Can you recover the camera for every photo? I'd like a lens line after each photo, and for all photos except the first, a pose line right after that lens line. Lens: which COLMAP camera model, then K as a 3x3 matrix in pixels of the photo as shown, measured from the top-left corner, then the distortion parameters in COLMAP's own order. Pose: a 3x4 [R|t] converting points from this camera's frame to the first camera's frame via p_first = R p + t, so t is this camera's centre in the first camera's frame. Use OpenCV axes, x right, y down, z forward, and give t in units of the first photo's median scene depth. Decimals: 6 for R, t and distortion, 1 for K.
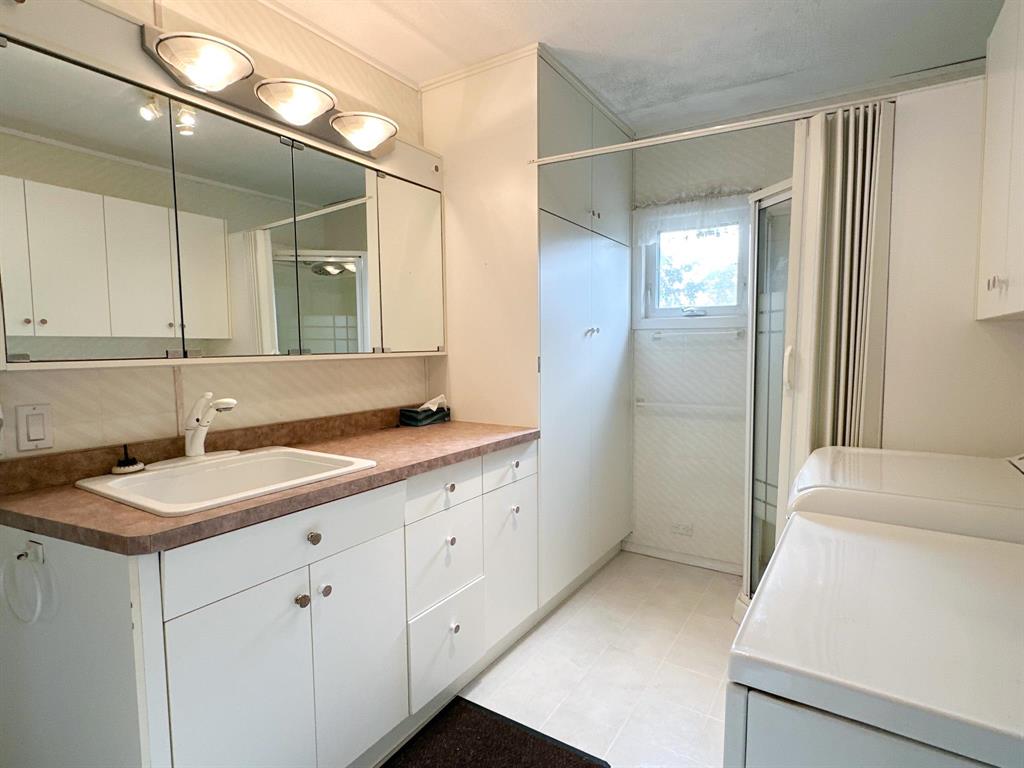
lens RADIAL K [[533.4, 0, 514.1], [0, 533.4, 385.9], [0, 0, 1]] dist [-0.007112, -0.000046]
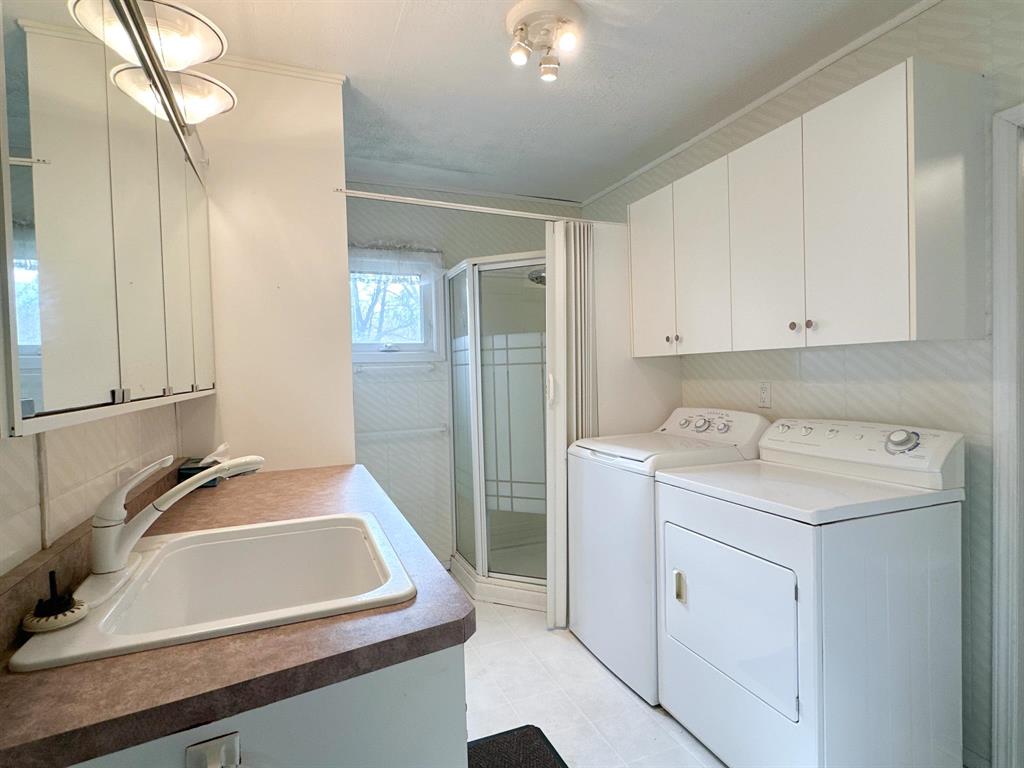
lens RADIAL K [[536.3, 0, 513.3], [0, 536.3, 386.2], [0, 0, 1]] dist [-0.001535, 0.001102]
pose [[0.581465, -0.028954, 0.813056, -0.488041], [0.085677, 0.995989, -0.025804, -0.008538], [-0.809047, 0.084664, 0.581614, 0.164959]]
